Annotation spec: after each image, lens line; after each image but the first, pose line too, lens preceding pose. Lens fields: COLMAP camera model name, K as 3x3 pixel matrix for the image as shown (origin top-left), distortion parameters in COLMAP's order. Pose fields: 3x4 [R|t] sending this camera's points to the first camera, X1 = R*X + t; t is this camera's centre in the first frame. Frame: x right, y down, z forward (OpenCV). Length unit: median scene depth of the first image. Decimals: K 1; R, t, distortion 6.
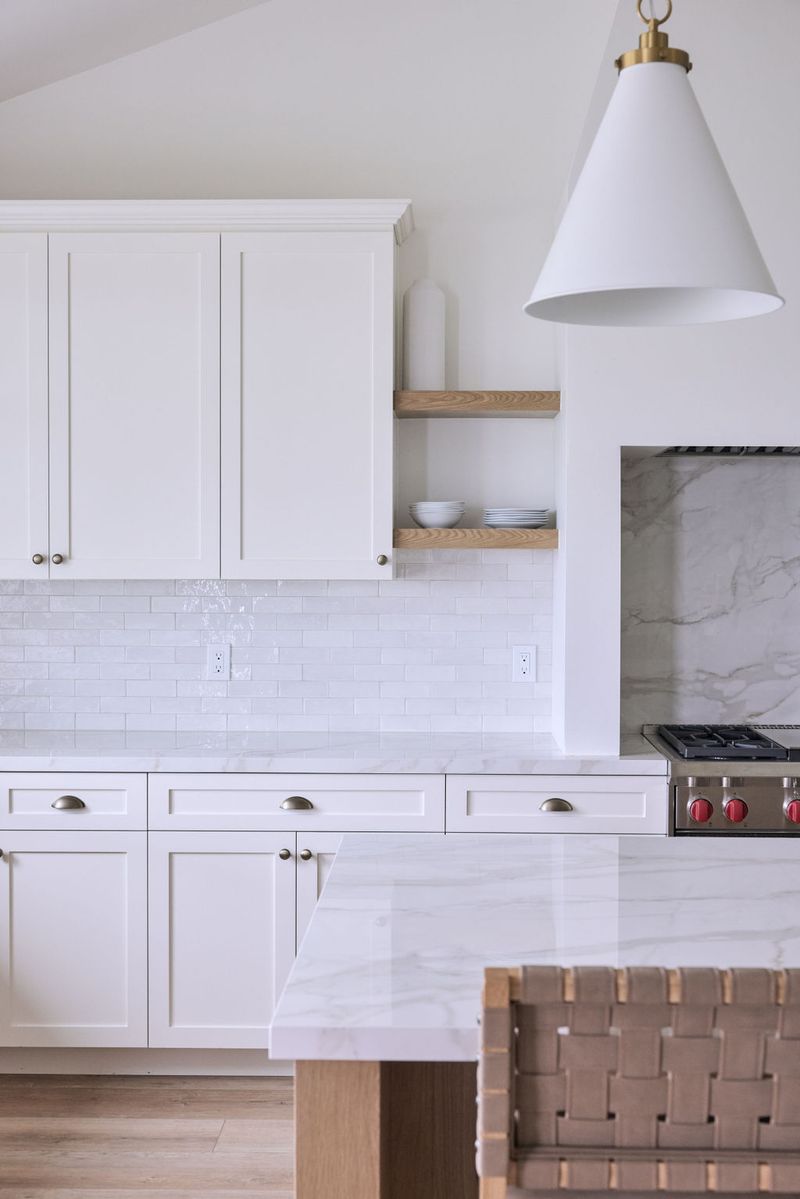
lens RADIAL K [[1555.5, 0, 400.0], [0, 1555.5, 599.5], [0, 0, 1]] dist [0.006998, -0.002024]
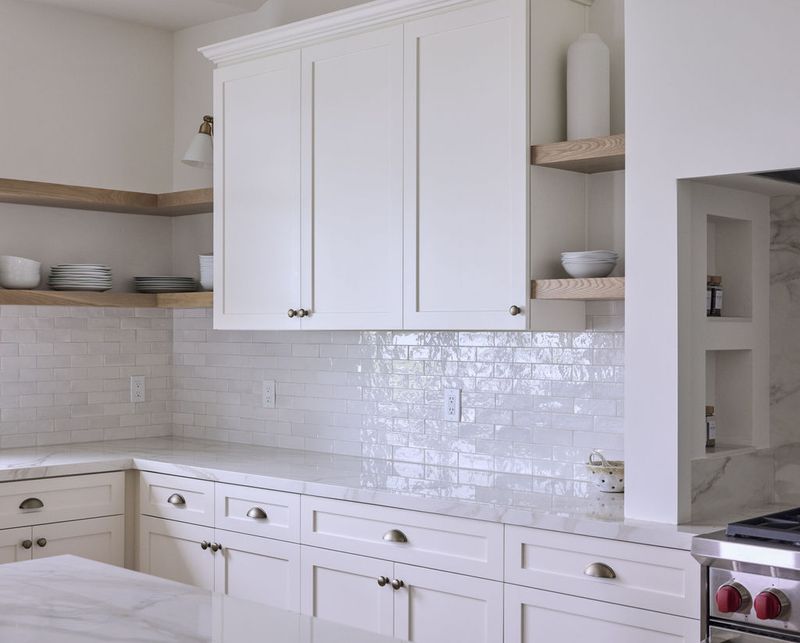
lens RADIAL K [[1189.7, 0, 365.5], [0, 1189.7, 322.1], [0, 0, 1]] dist [0.000177, -0.007306]
pose [[0.729145, -0.005191, -0.684339, 0.453310], [-0.019498, 0.999408, -0.028356, 0.006470], [0.684081, 0.034019, 0.728612, 0.356029]]
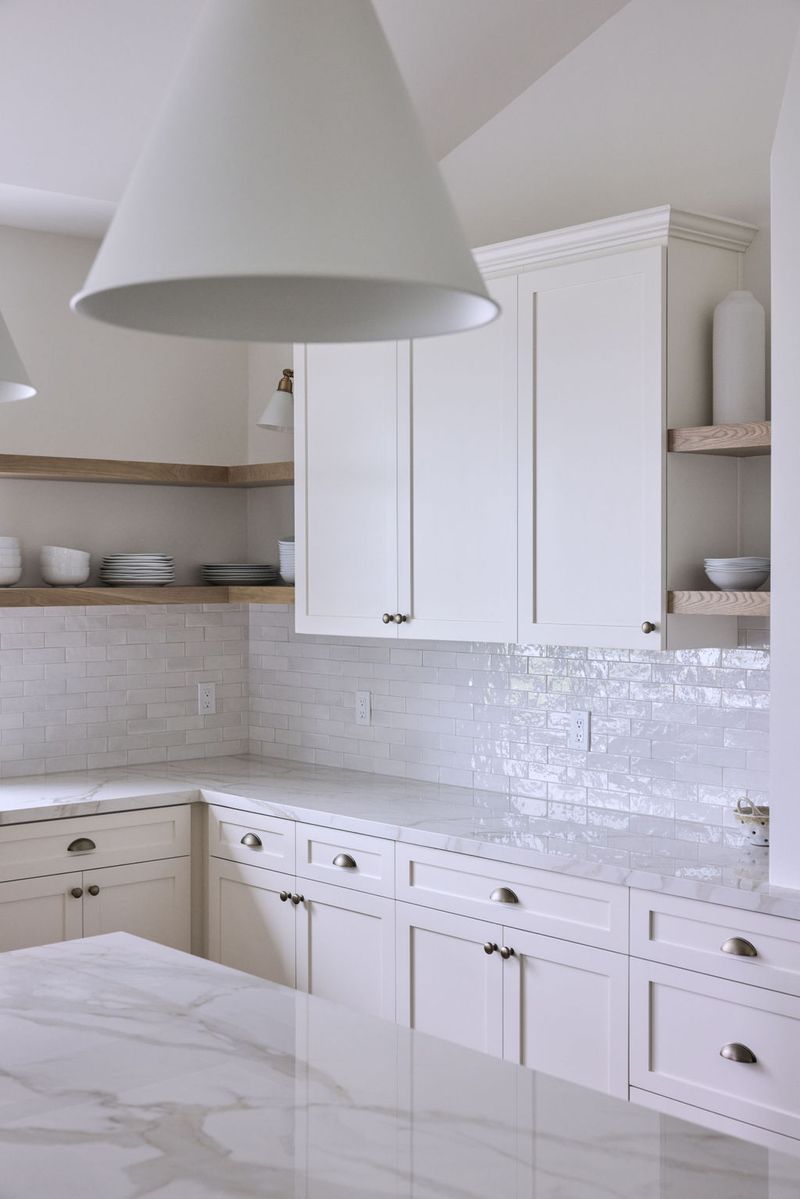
lens RADIAL K [[1555.5, 0, 400.0], [0, 1555.5, 599.5], [0, 0, 1]] dist [0.006998, -0.002024]
pose [[0.678044, 0.010593, -0.734945, 0.525179], [-0.017246, 0.999850, -0.001500, -0.037063], [0.734819, 0.013692, 0.678125, 0.313149]]
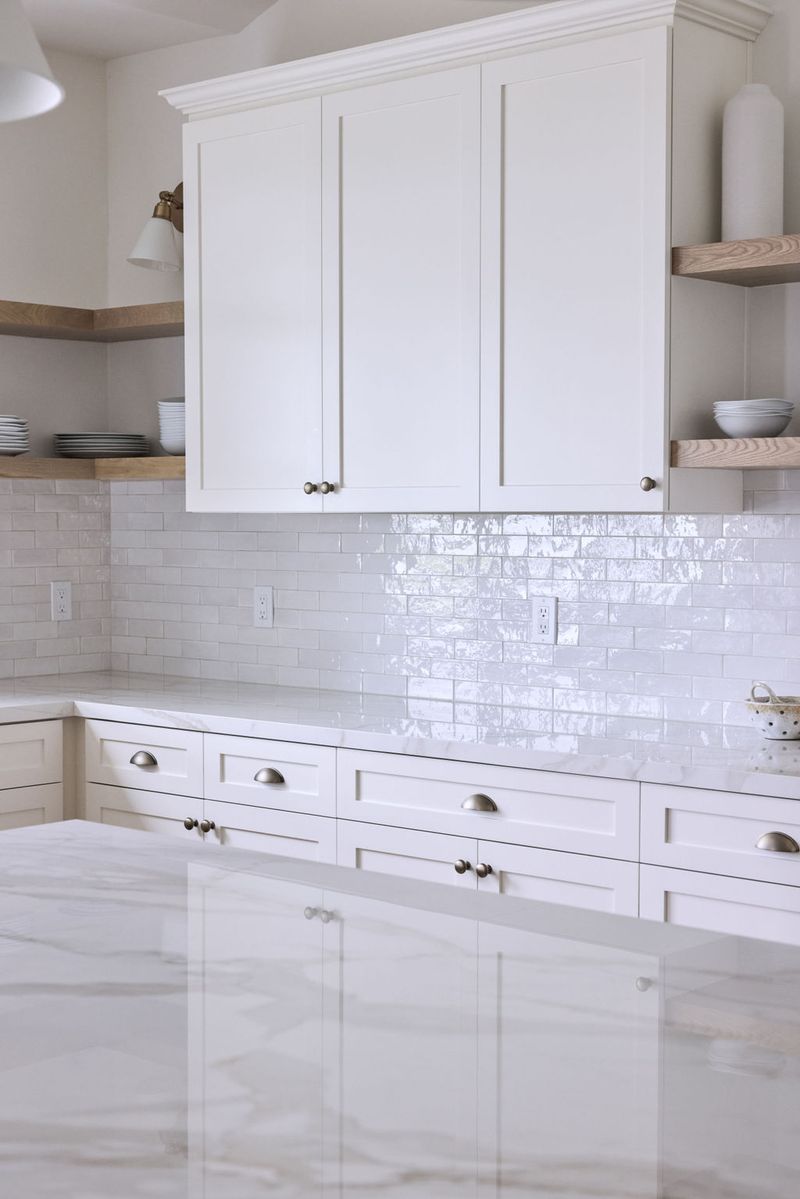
lens RADIAL K [[1896.6, 0, 405.8], [0, 1896.6, 611.4], [0, 0, 1]] dist [0.020382, 0.009798]
pose [[0.762557, 0.031524, -0.646152, 0.473479], [-0.016824, 0.999441, 0.028905, 0.010160], [0.646702, -0.011171, 0.762661, 0.249999]]
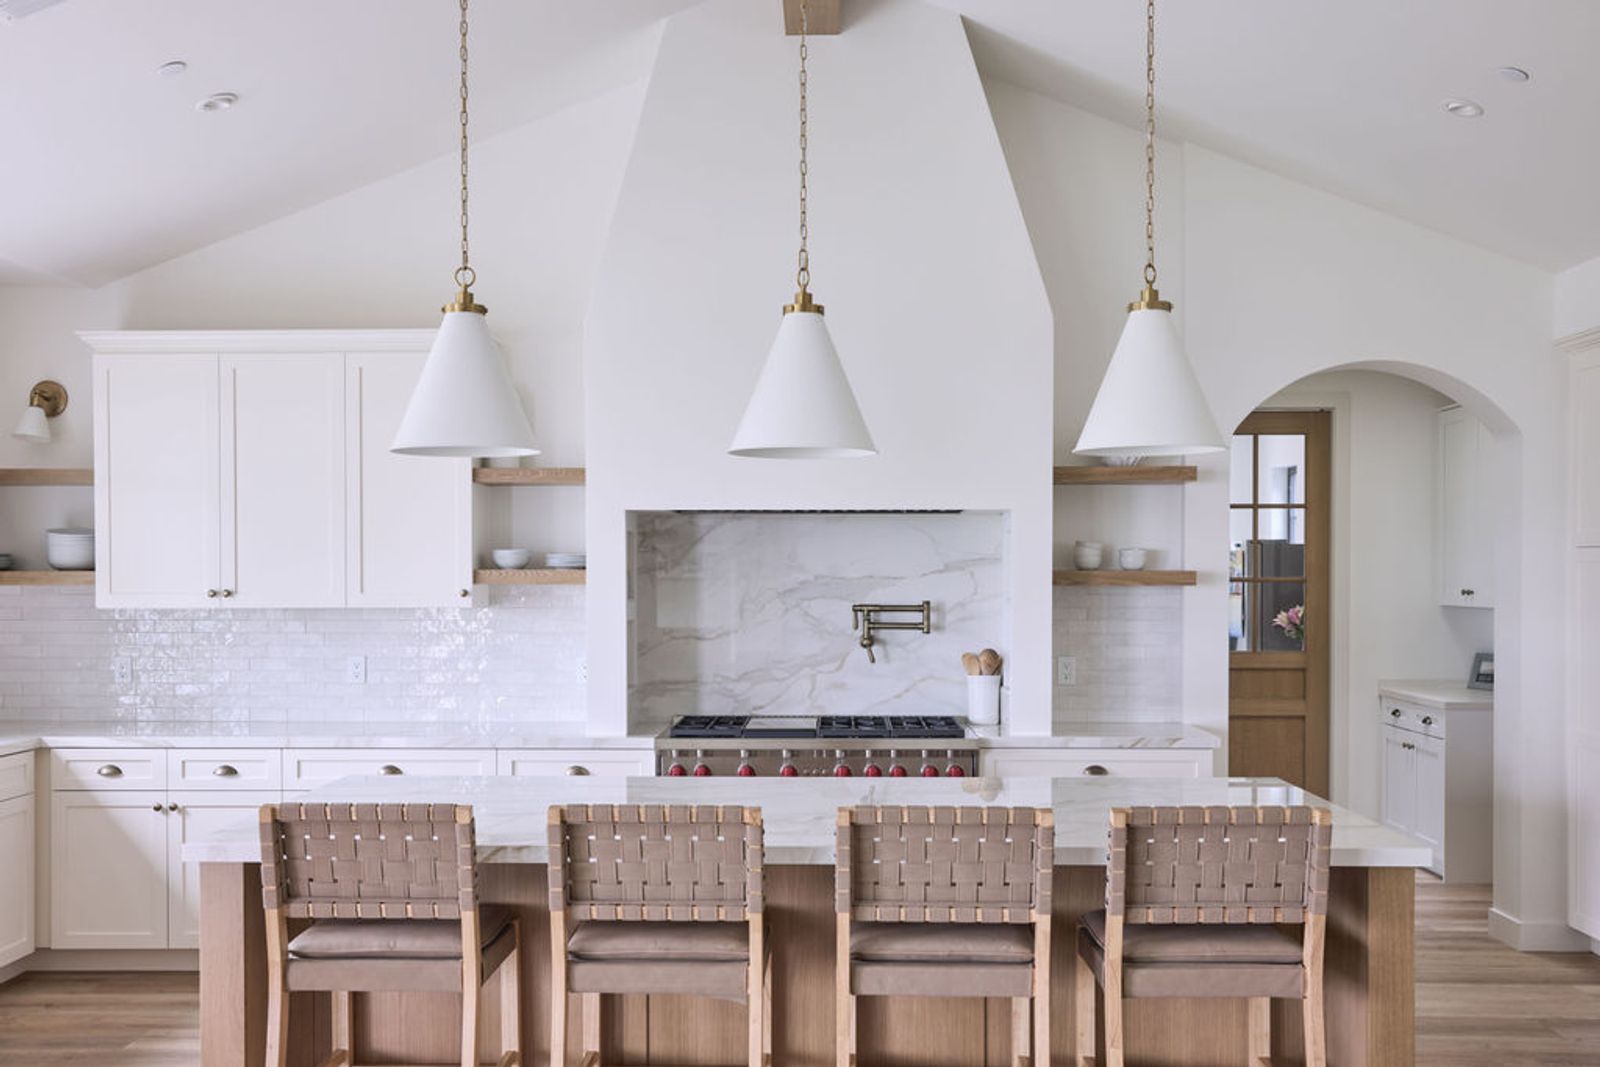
lens RADIAL K [[1599.0, 0, 769.4], [0, 1599.0, 603.6], [0, 0, 1]] dist [-0.021726, 0.124254]
pose [[0.999971, -0.003910, -0.006512, 0.262513], [0.003837, 0.999930, -0.011222, 0.000314], [0.006555, 0.011197, 0.999916, -0.389888]]
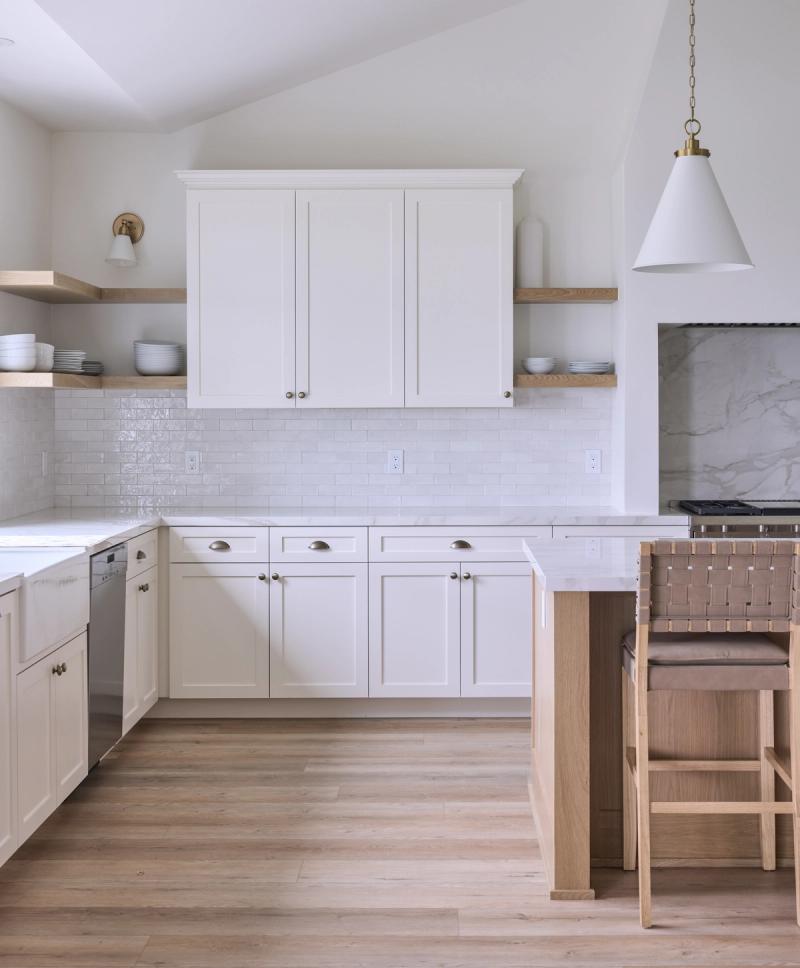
lens RADIAL K [[1523.1, 0, 425.6], [0, 1523.1, 417.5], [0, 0, 1]] dist [0.000261, 0.031695]
pose [[0.999746, -0.005160, 0.021923, -0.128143], [0.005598, 0.999785, -0.019957, 0.028358], [-0.021815, 0.020075, 0.999560, -0.548495]]
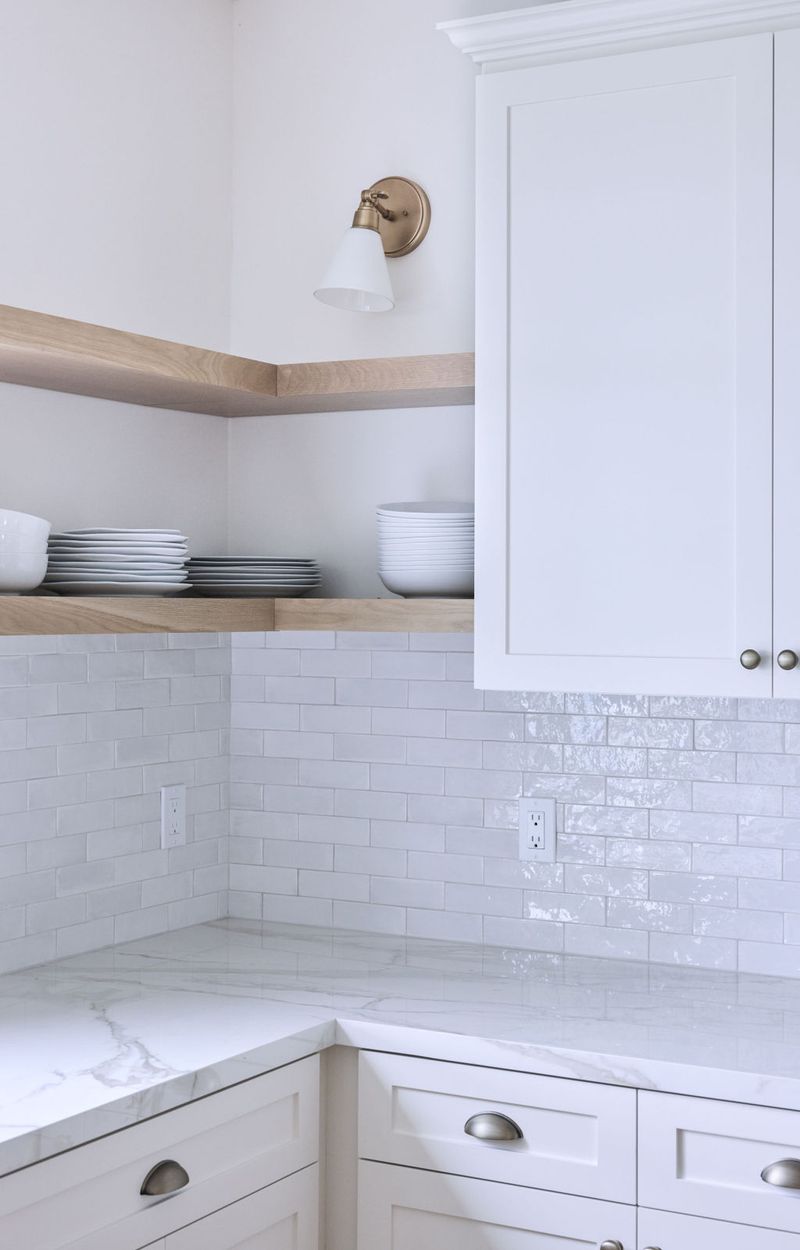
lens RADIAL K [[1852.6, 0, 400.1], [0, 1852.6, 566.0], [0, 0, 1]] dist [0.004207, 0.041933]
pose [[0.886975, -0.007191, -0.461762, -0.052194], [-0.016460, 0.998751, -0.047171, -0.026001], [0.461524, 0.049439, 0.885749, 0.402471]]
